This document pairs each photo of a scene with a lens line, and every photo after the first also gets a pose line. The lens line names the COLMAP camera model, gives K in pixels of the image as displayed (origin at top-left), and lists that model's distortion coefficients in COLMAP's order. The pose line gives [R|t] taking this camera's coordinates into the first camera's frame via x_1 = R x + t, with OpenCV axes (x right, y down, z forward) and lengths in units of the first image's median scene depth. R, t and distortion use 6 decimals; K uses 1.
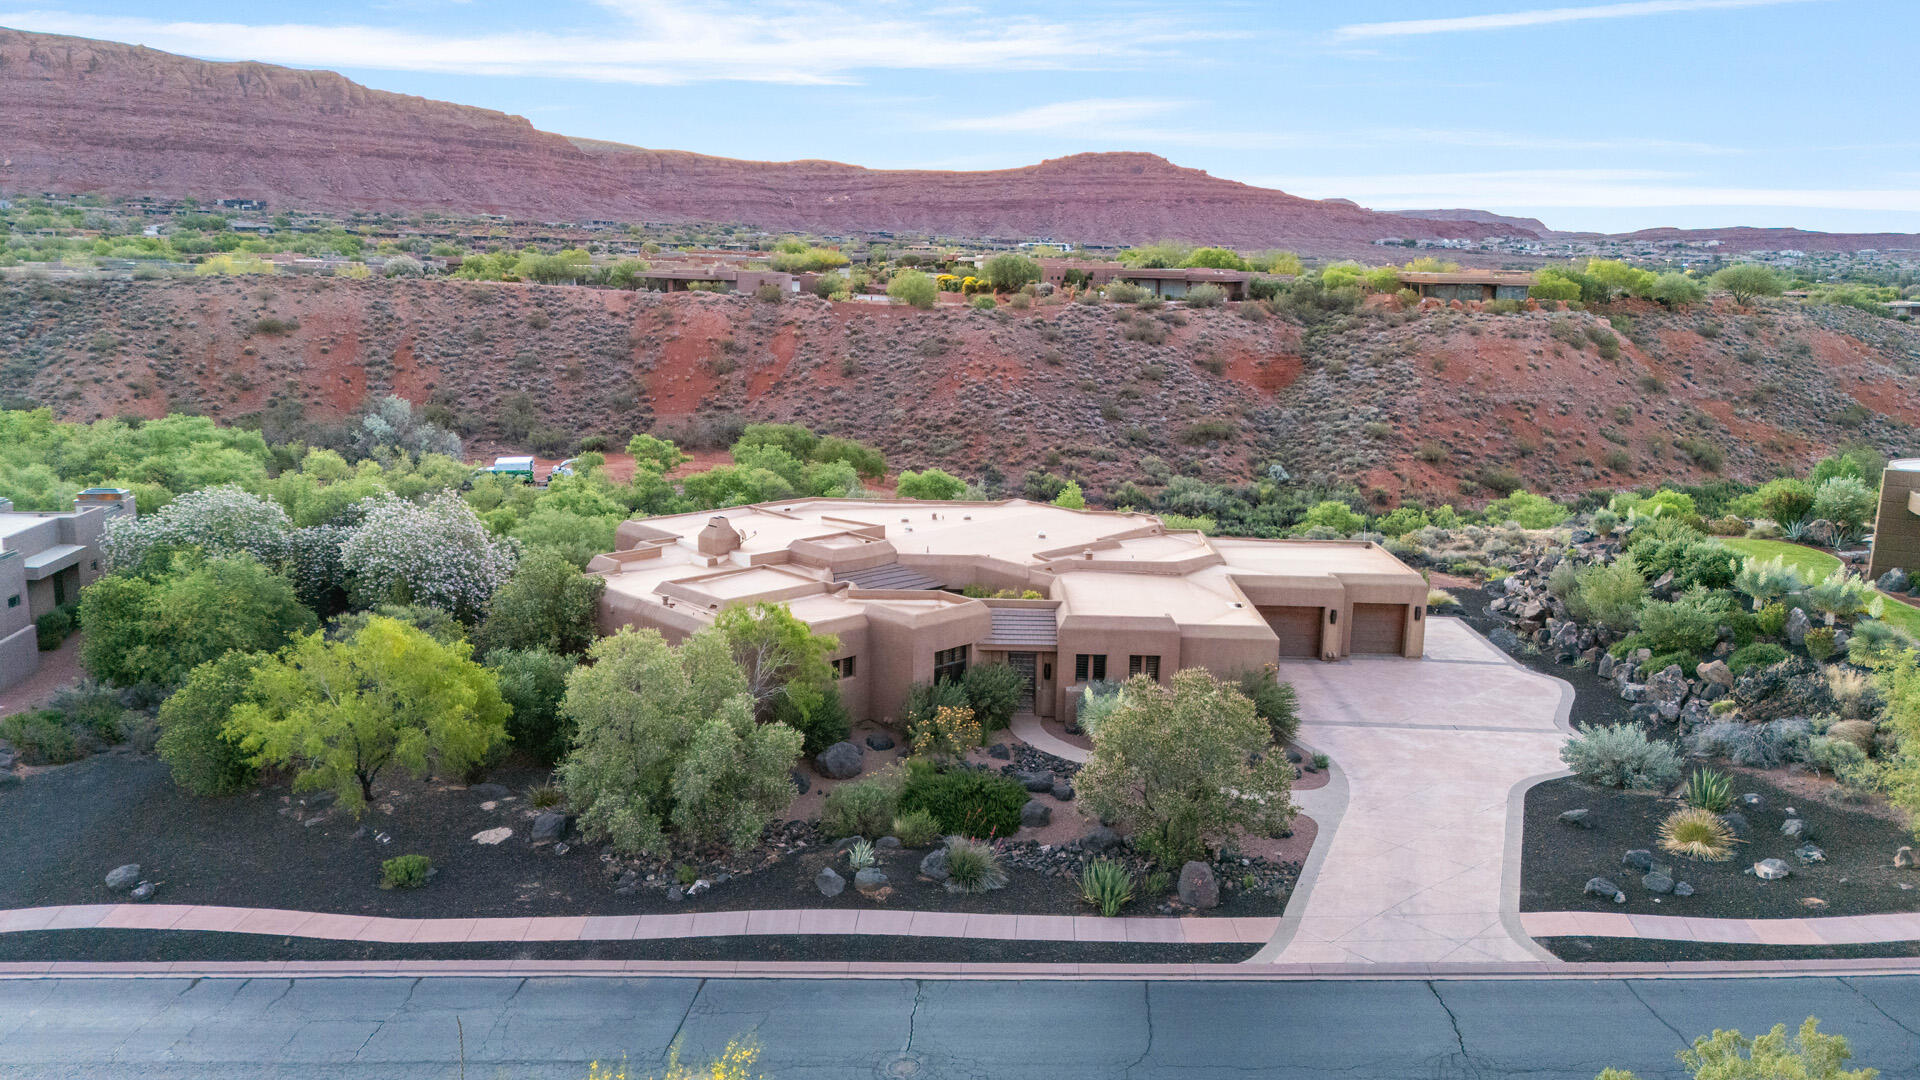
lens RADIAL K [[1424.5, 0, 958.8], [0, 1424.5, 538.9], [0, 0, 1]] dist [0.082443, -0.078989]
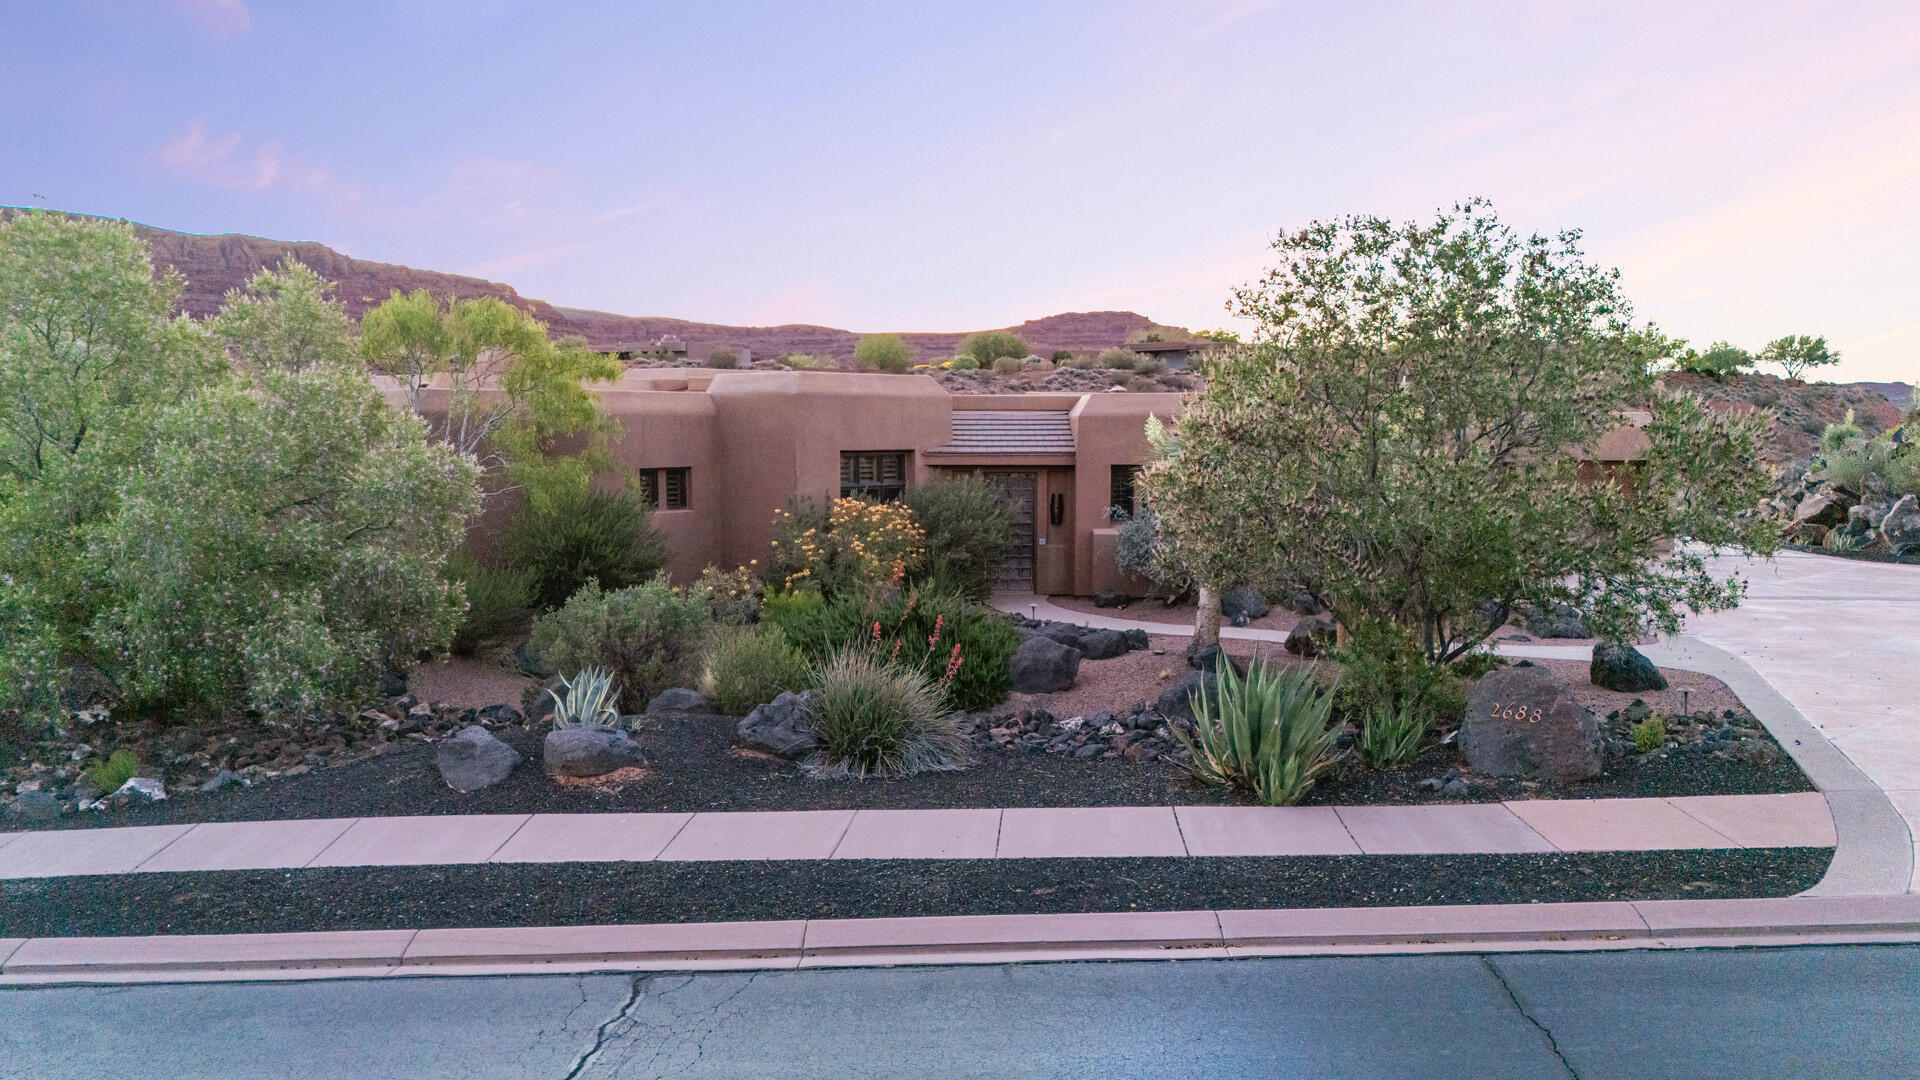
lens RADIAL K [[1424.6, 0, 956.8], [0, 1424.6, 591.5], [0, 0, 1]] dist [0.078197, -0.073524]
pose [[0.999826, -0.017567, 0.006243, 0.005947], [0.018013, 0.996601, -0.080382, 0.048494], [-0.004810, 0.080480, 0.996745, 0.135459]]
